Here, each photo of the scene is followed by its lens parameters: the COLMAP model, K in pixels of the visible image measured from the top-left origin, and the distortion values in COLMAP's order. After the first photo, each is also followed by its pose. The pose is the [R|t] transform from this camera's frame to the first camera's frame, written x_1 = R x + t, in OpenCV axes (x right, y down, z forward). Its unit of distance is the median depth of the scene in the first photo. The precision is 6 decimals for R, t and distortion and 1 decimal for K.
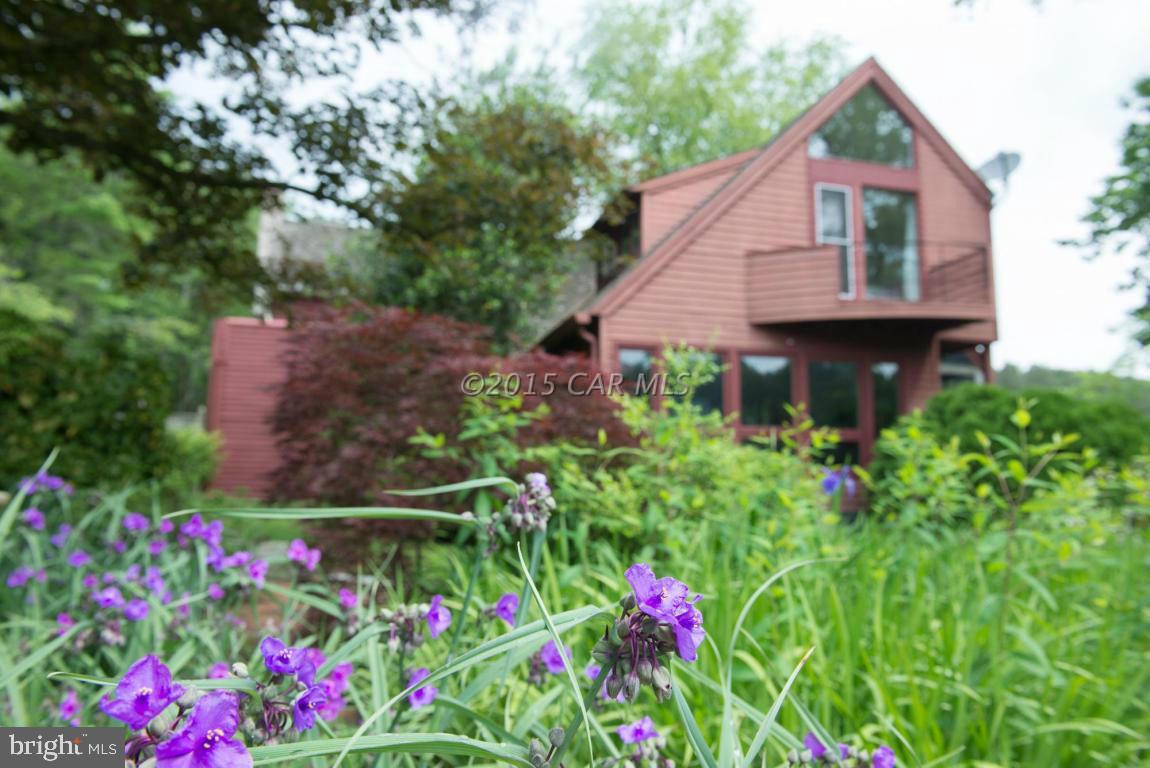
lens RADIAL K [[835.4, 0, 575.0], [0, 835.4, 384.0], [0, 0, 1]] dist [-0.075146, 0.000547]
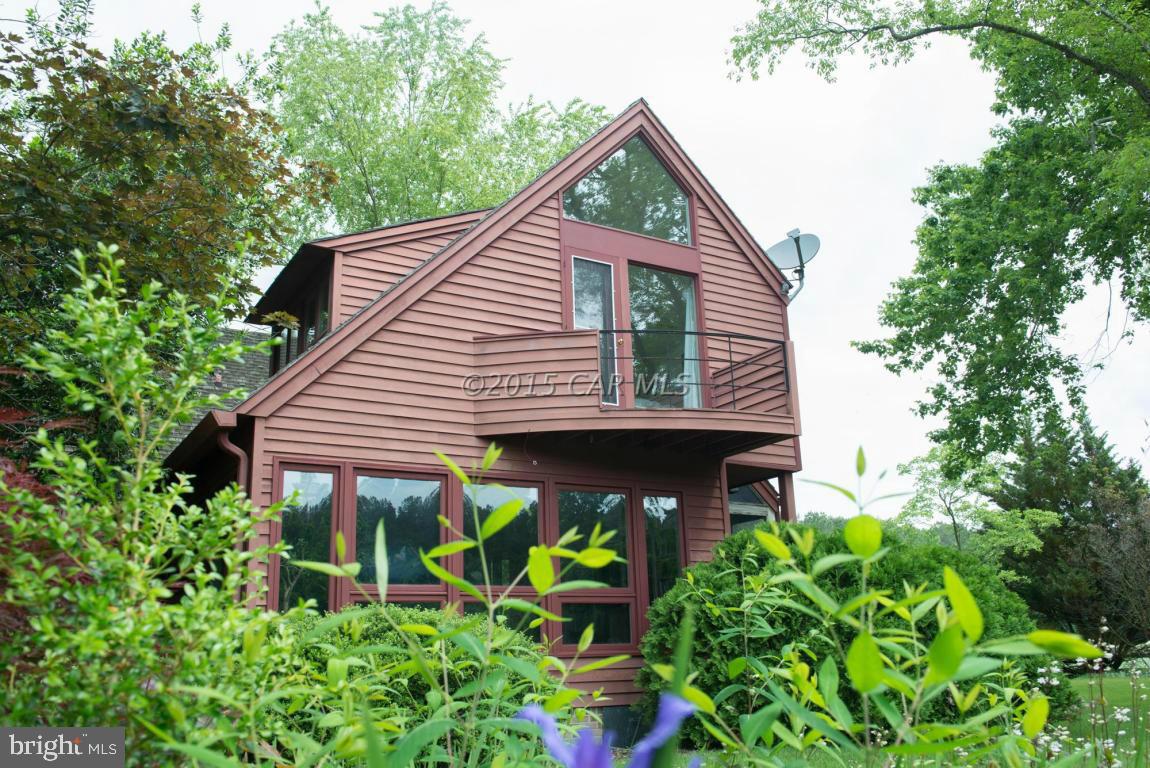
lens RADIAL K [[965.0, 0, 575.0], [0, 965.0, 384.0], [0, 0, 1]] dist [-0.078723, -0.000617]
pose [[0.961007, 0.033422, 0.274498, 0.056376], [0.012171, 0.986595, -0.162736, 0.016507], [-0.276257, 0.159731, 0.947717, 0.178907]]
